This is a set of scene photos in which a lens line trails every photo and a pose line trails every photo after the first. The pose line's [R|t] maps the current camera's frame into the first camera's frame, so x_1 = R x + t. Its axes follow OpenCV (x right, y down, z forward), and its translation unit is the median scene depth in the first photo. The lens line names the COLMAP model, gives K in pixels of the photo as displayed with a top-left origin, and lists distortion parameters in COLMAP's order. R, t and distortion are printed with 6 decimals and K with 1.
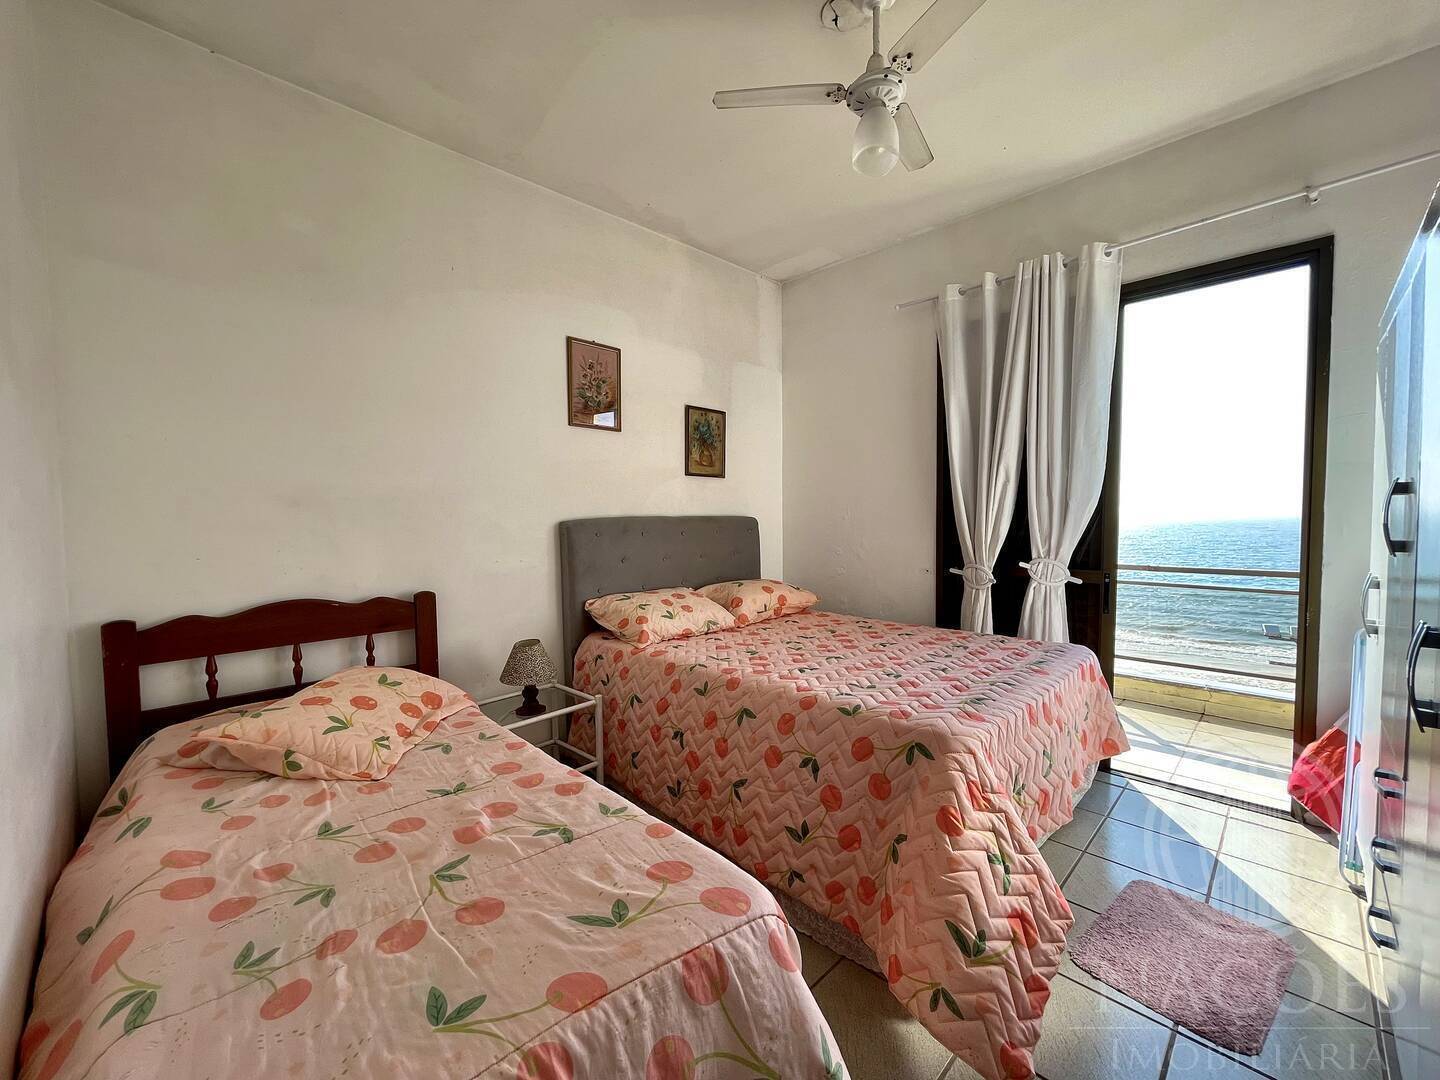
lens RADIAL K [[580.5, 0, 720.0], [0, 580.5, 540.0], [0, 0, 1]] dist [0.001435, -0.000223]
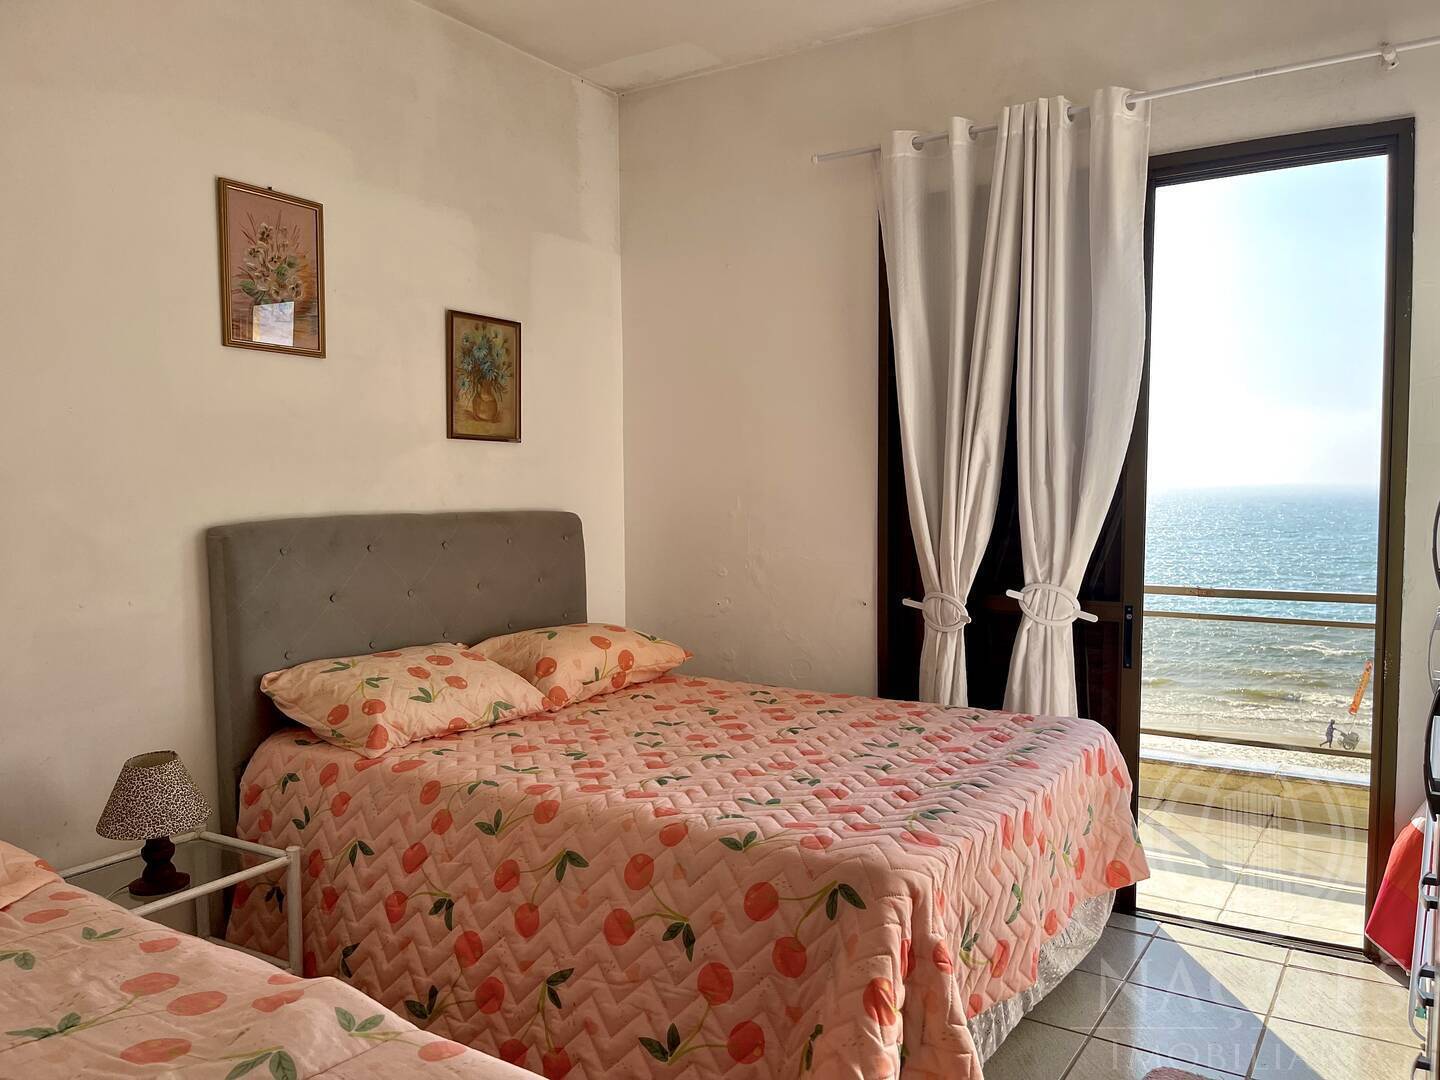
lens RADIAL K [[1099.7, 0, 739.5], [0, 1099.7, 540.1], [0, 0, 1]] dist [0.052713, -0.065298]
pose [[0.976598, -0.007035, 0.214957, -0.019146], [0.005728, 0.999961, 0.006699, -0.025486], [-0.214996, -0.005311, 0.976600, -0.103621]]
